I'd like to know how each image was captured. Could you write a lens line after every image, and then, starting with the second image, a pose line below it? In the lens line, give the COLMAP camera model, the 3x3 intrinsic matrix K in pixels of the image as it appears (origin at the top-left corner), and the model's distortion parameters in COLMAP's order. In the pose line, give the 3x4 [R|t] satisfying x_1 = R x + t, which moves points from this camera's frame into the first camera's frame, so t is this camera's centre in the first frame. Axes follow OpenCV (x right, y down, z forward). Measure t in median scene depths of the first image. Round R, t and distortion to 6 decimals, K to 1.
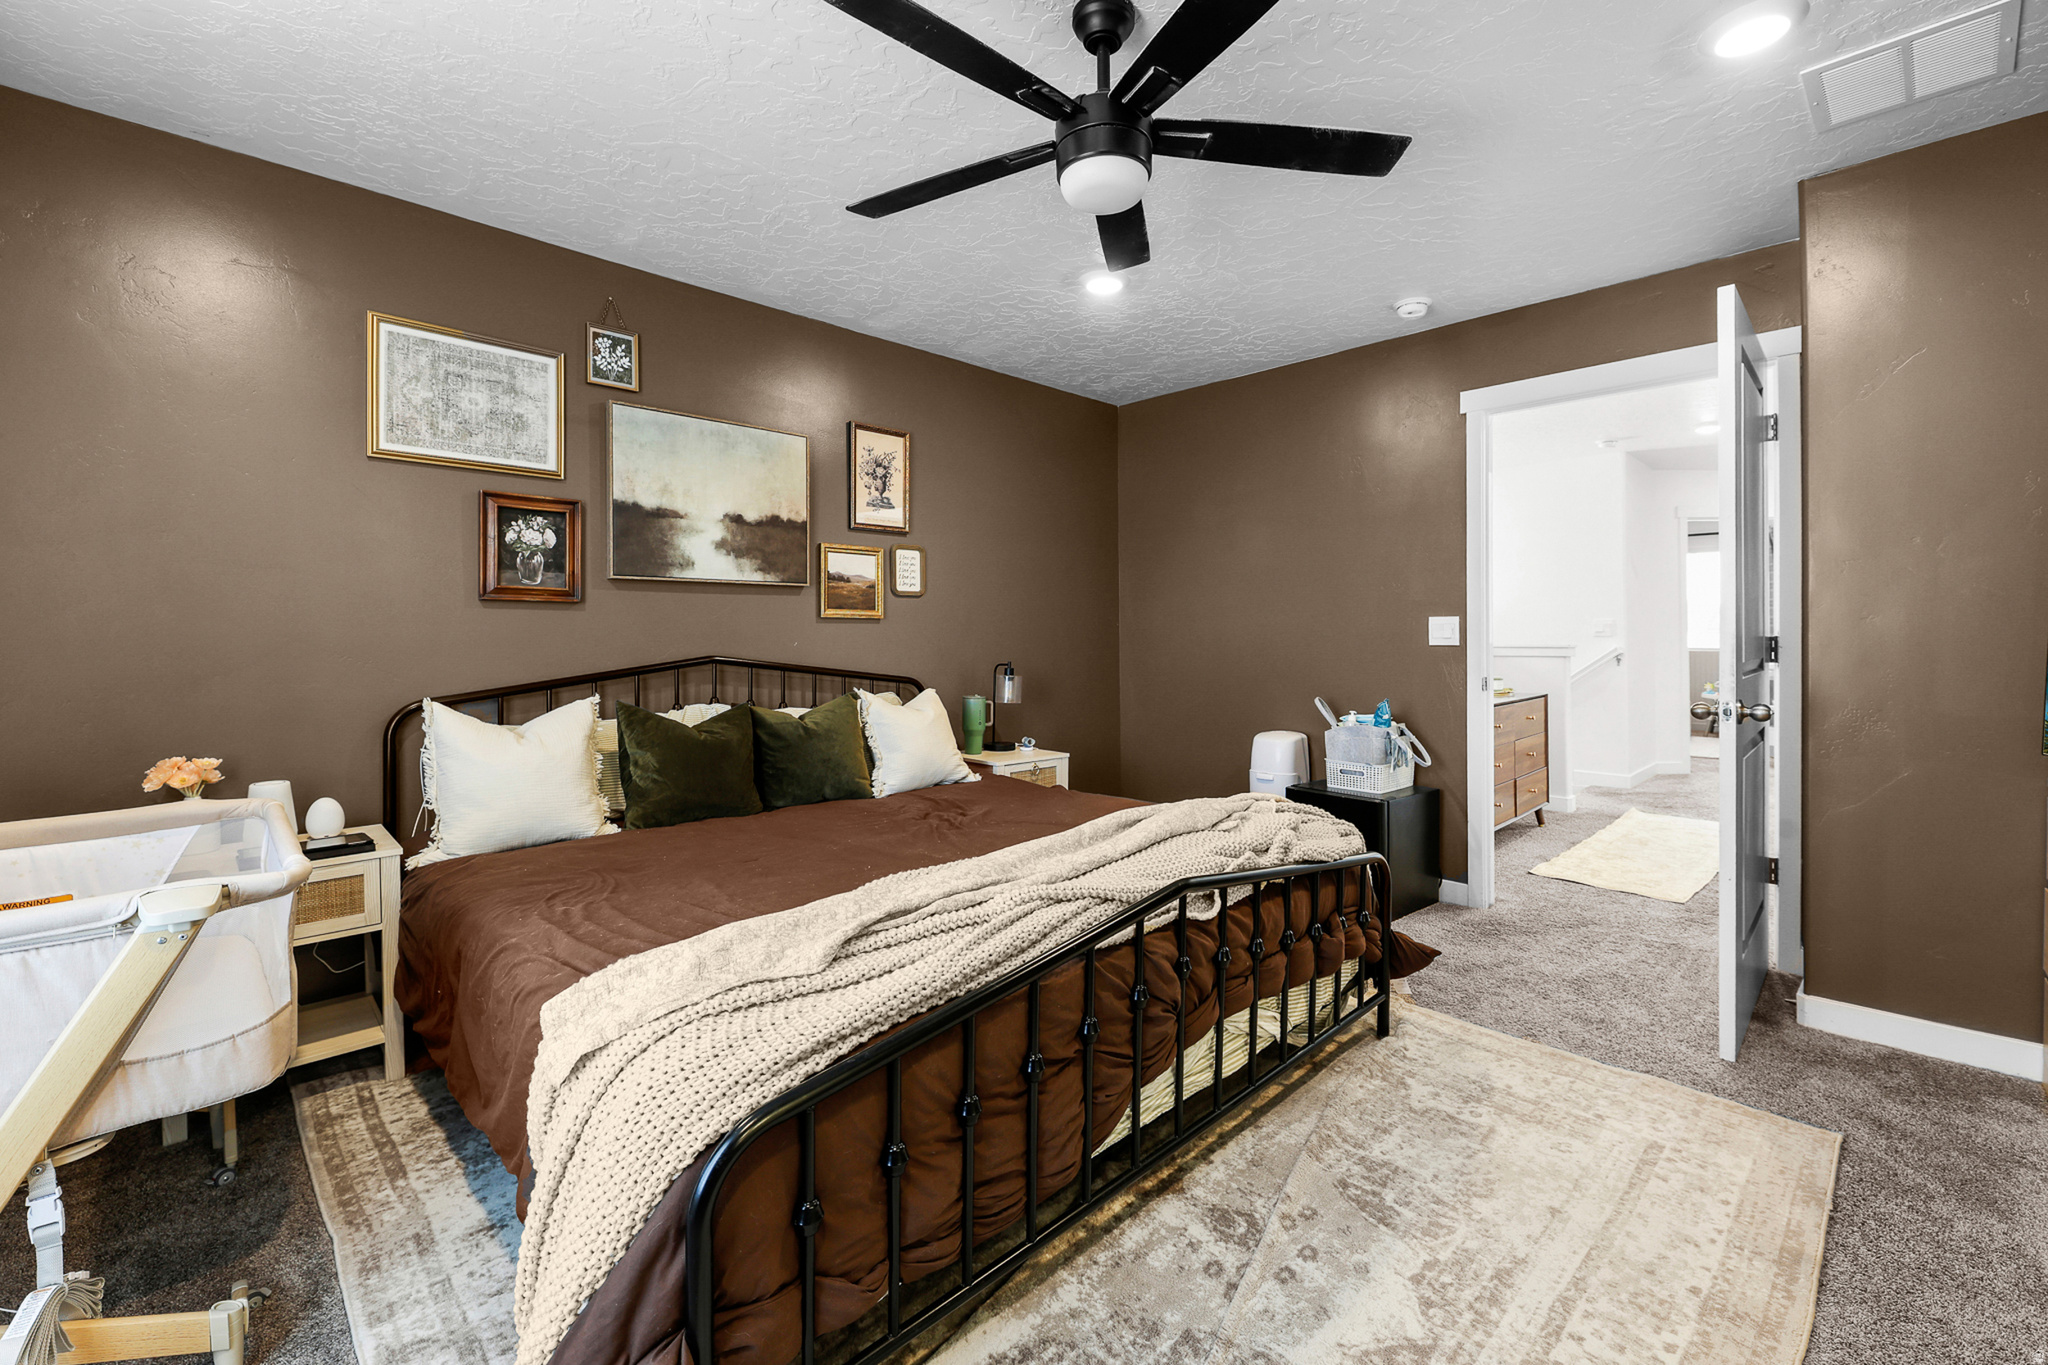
lens RADIAL K [[880.2, 0, 1025.4], [0, 880.2, 649.3], [0, 0, 1]] dist [0.001526, 0.000009]
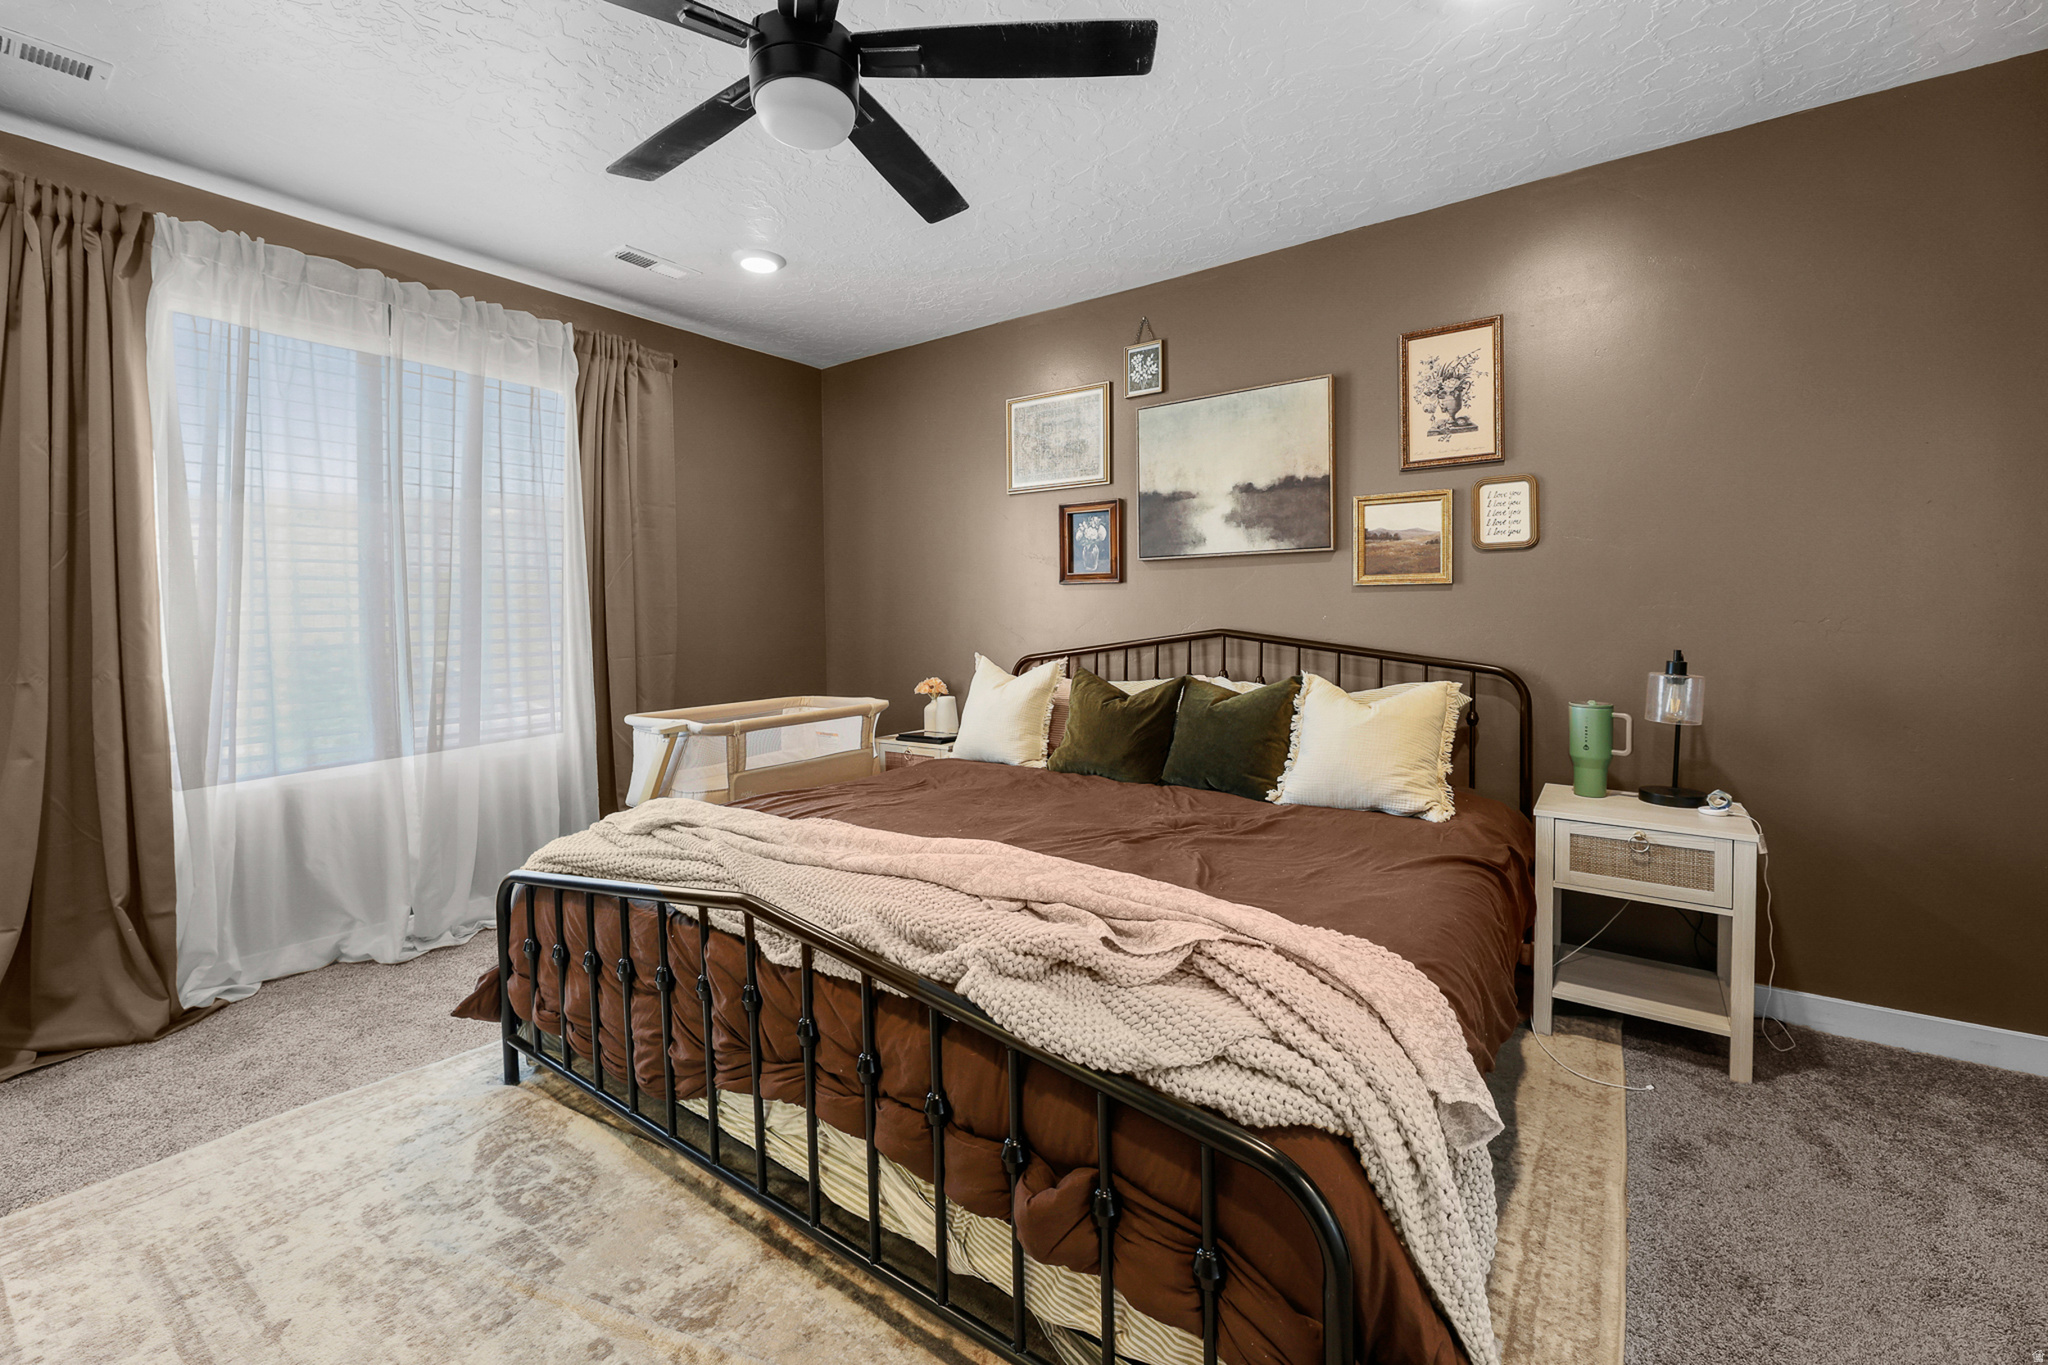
lens RADIAL K [[826.6, 0, 986.2], [0, 826.6, 628.8], [0, 0, 1]] dist [-0.000784, -0.000365]
pose [[0.154596, 0.018696, -0.987801, 0.548292], [-0.004348, 0.999824, 0.018243, -0.009087], [0.987968, 0.001475, 0.154650, 0.597439]]
